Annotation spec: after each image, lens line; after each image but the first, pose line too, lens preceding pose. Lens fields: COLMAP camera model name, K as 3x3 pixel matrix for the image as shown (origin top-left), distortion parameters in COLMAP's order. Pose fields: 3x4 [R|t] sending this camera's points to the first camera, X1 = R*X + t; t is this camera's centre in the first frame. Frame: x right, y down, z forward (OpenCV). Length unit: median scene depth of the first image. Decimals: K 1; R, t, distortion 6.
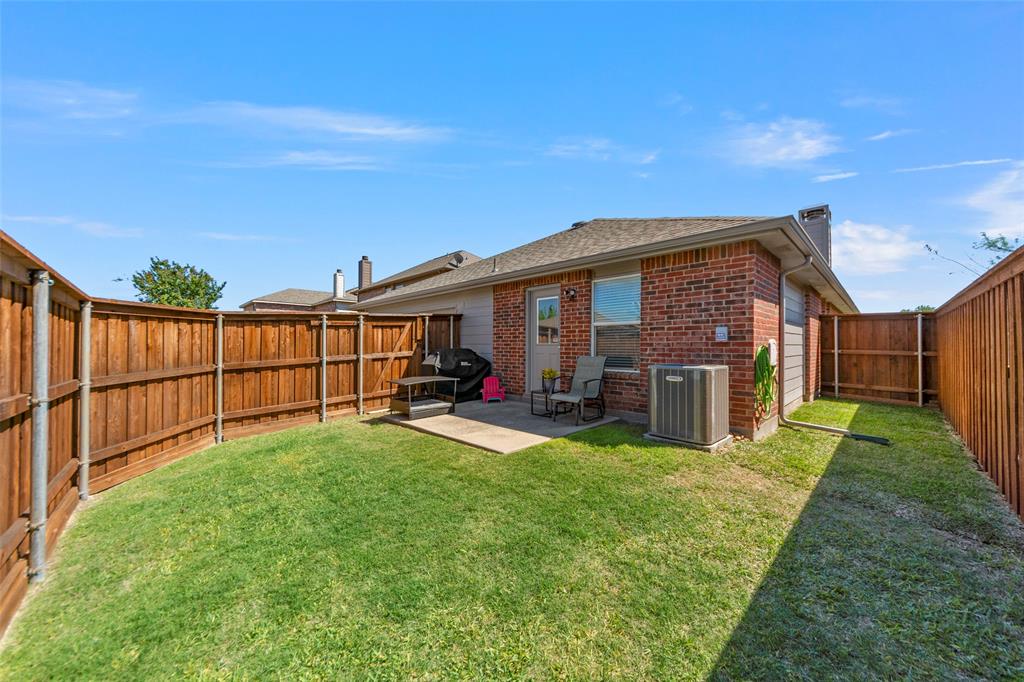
lens RADIAL K [[361.0, 0, 514.3], [0, 361.0, 344.3], [0, 0, 1]] dist [0.015063, 0.000061]
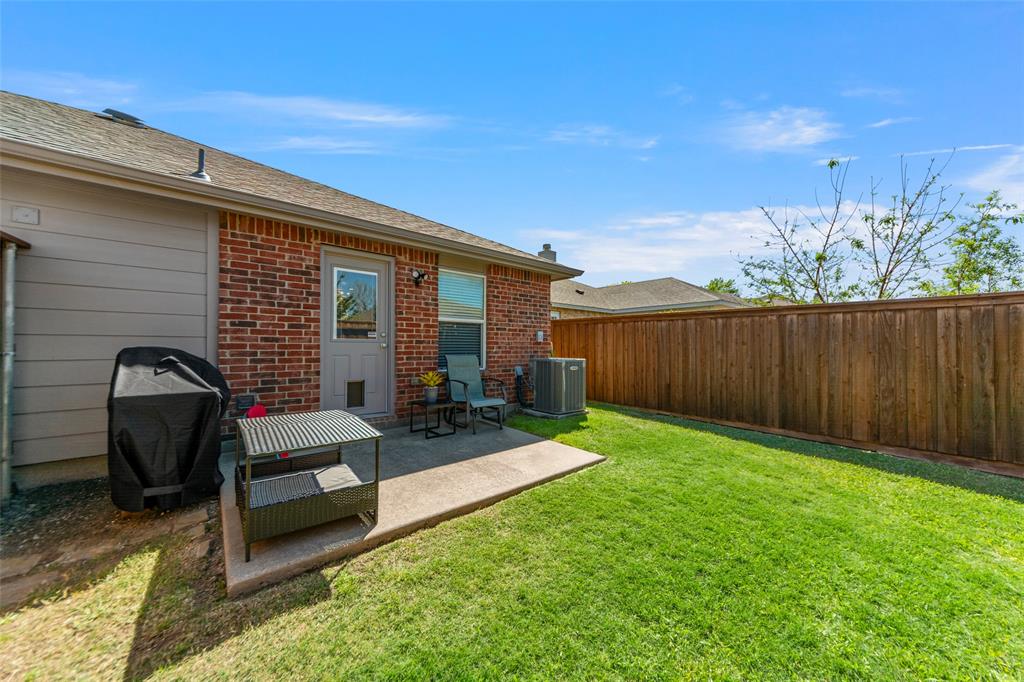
lens RADIAL K [[361.0, 0, 514.3], [0, 361.0, 344.3], [0, 0, 1]] dist [0.015063, 0.000061]
pose [[0.069856, 0.012184, 0.997483, -0.730040], [-0.004259, 0.999920, -0.011915, 0.017579], [-0.997548, -0.003415, 0.069902, 0.877367]]
